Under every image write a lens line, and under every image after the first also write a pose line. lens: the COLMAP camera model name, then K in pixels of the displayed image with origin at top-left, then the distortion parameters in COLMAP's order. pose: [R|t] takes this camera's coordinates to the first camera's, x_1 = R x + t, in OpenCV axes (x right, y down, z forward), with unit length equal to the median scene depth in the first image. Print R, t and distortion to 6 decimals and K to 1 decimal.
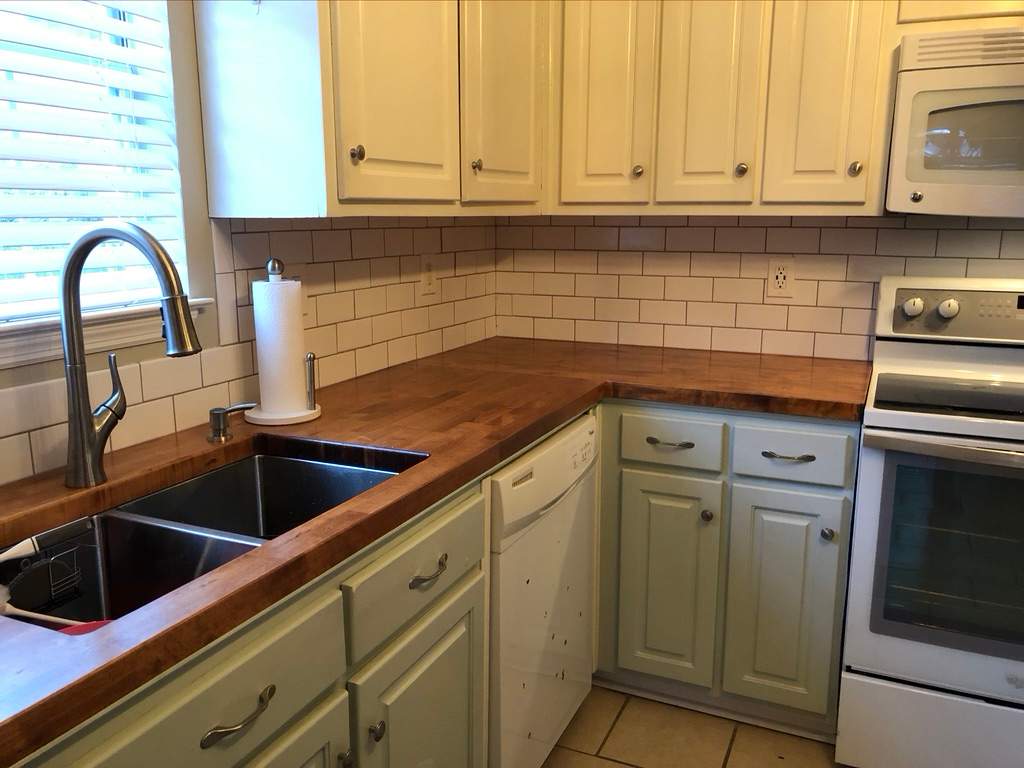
lens RADIAL K [[838.4, 0, 510.2], [0, 838.4, 378.6], [0, 0, 1]] dist [0.044836, -0.063620]
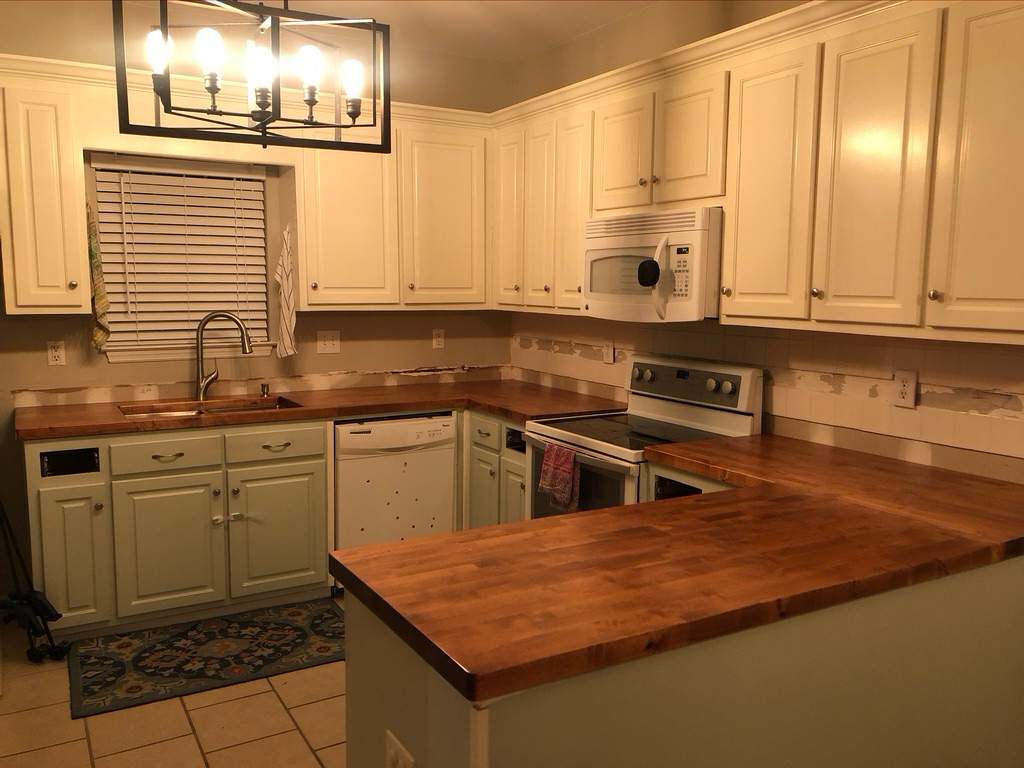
lens RADIAL K [[838.4, 0, 512.4], [0, 838.4, 382.2], [0, 0, 1]] dist [0.044836, -0.063620]
pose [[0.818628, 0.074085, -0.569525, 1.339602], [-0.119185, 0.991972, -0.042278, 0.036790], [0.561821, 0.102489, 0.820886, -0.520583]]
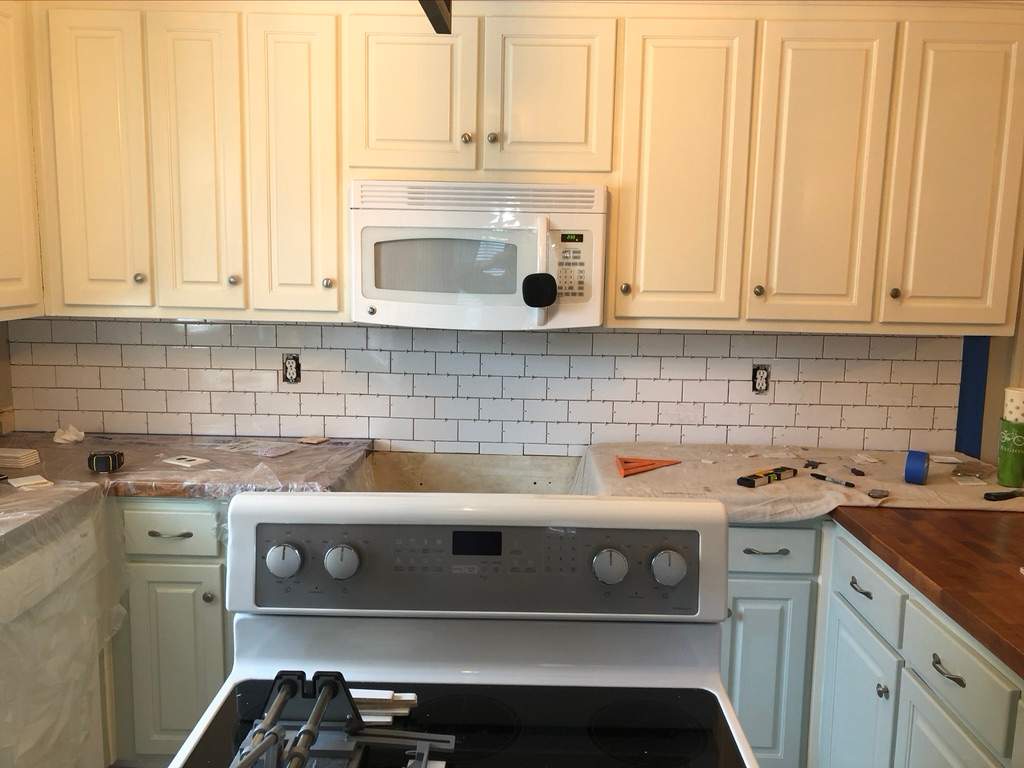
lens RADIAL K [[838.4, 0, 514.2], [0, 838.4, 379.8], [0, 0, 1]] dist [0.044836, -0.063620]
pose [[0.916421, -0.041801, 0.398027, 0.178487], [0.060371, 0.997589, -0.034232, -0.059815], [-0.395636, 0.055400, 0.916735, -0.184497]]
